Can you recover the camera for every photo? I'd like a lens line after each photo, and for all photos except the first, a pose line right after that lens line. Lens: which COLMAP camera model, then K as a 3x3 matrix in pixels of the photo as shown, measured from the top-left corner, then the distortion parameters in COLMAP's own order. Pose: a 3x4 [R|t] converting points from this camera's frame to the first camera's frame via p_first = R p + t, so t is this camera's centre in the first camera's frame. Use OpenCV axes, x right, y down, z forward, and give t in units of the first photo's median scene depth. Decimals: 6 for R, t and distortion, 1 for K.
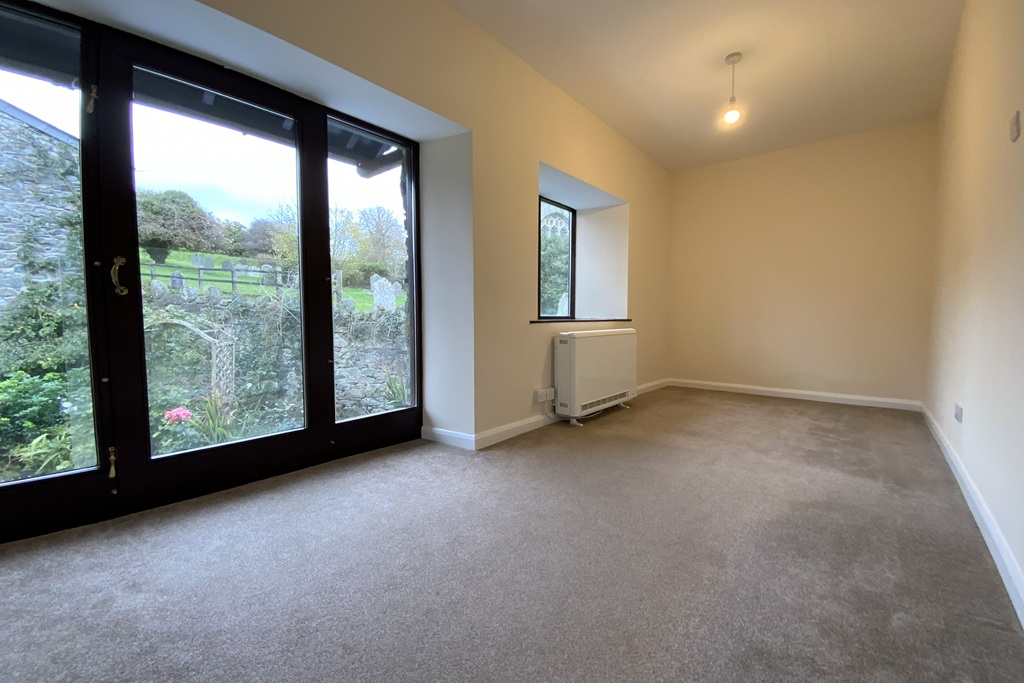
lens RADIAL K [[413.6, 0, 513.1], [0, 413.6, 344.5], [0, 0, 1]] dist [0.025389, -0.022937]
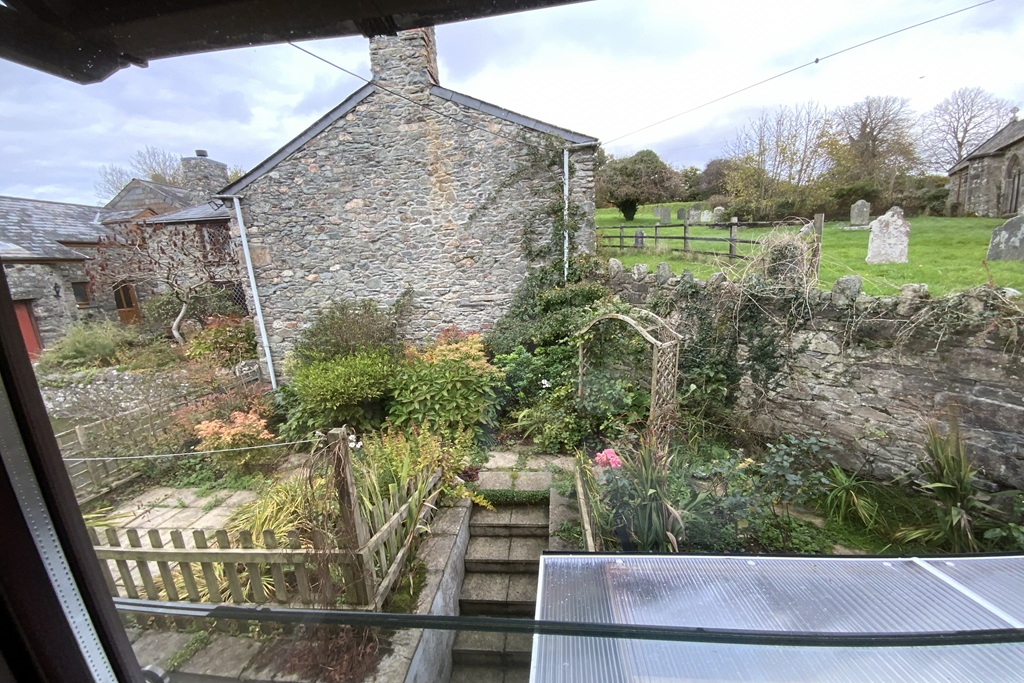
lens RADIAL K [[430.2, 0, 514.4], [0, 430.2, 366.1], [0, 0, 1]] dist [0.013685, -0.016641]
pose [[0.574198, 0.135549, -0.807417, -0.150477], [0.009598, 0.985017, 0.172190, -0.091483], [0.818660, -0.106621, 0.564294, 0.227350]]
